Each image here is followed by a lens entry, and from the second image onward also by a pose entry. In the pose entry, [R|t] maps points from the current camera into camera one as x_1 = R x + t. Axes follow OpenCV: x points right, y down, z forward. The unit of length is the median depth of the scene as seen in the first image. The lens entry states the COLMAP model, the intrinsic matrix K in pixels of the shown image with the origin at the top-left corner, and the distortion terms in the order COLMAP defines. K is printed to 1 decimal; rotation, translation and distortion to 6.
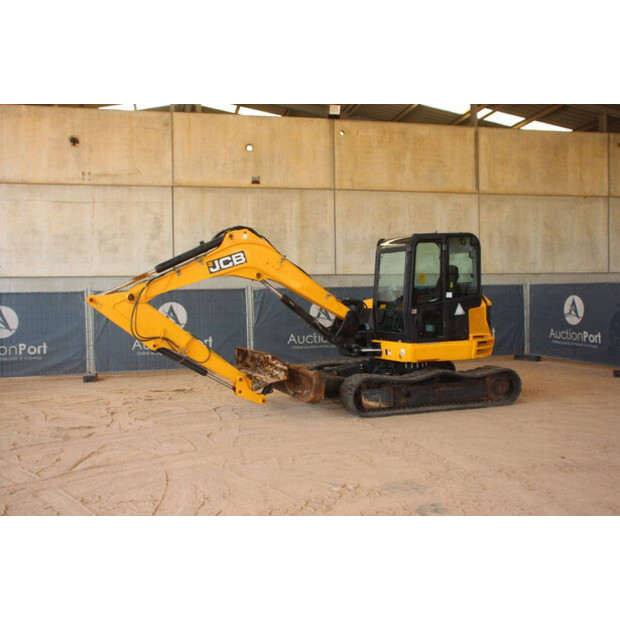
lens RADIAL K [[661.0, 0, 313.3], [0, 661.0, 311.7], [0, 0, 1]] dist [-0.045618, 0.000000]
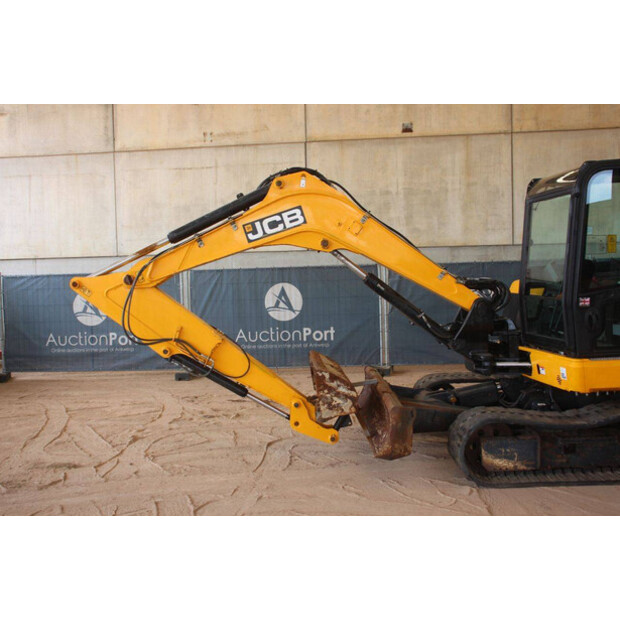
lens RADIAL K [[645.1, 0, 310.8], [0, 645.1, 313.8], [0, 0, 1]] dist [-0.054860, 0.000000]
pose [[0.943211, 0.010546, -0.332027, 0.107283], [0.002847, 0.999203, 0.039827, -0.011651], [0.332182, -0.038510, 0.942429, 0.391913]]
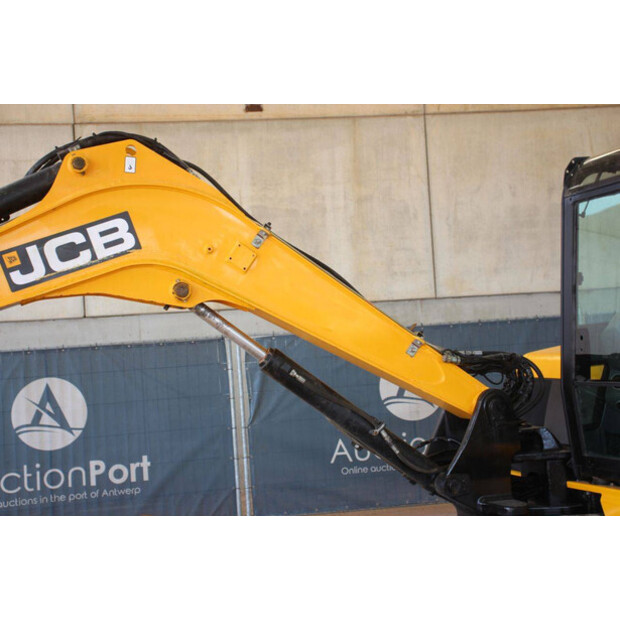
lens RADIAL K [[1006.0, 0, 315.6], [0, 1006.0, 312.8], [0, 0, 1]] dist [0.150952, 0.000000]
pose [[0.995146, -0.049500, -0.085050, 0.016951], [0.044539, 0.997248, -0.059268, -0.013774], [0.087749, 0.055193, 0.994612, 0.523198]]
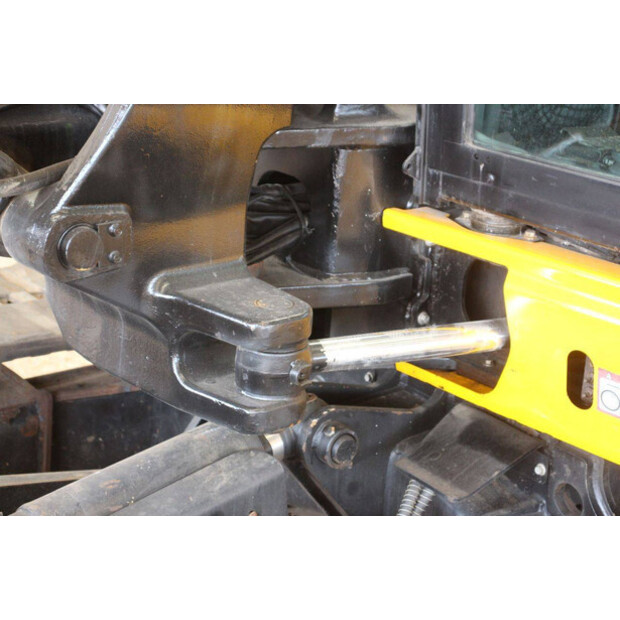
lens RADIAL K [[1452.9, 0, 309.5], [0, 1452.9, 309.5], [0, 0, 1]] dist [0.412722, 0.000000]
pose [[0.942208, -0.031011, 0.333592, 0.000244], [-0.072940, 0.952836, 0.294590, -0.010260], [-0.326993, -0.301897, 0.895507, 0.814743]]
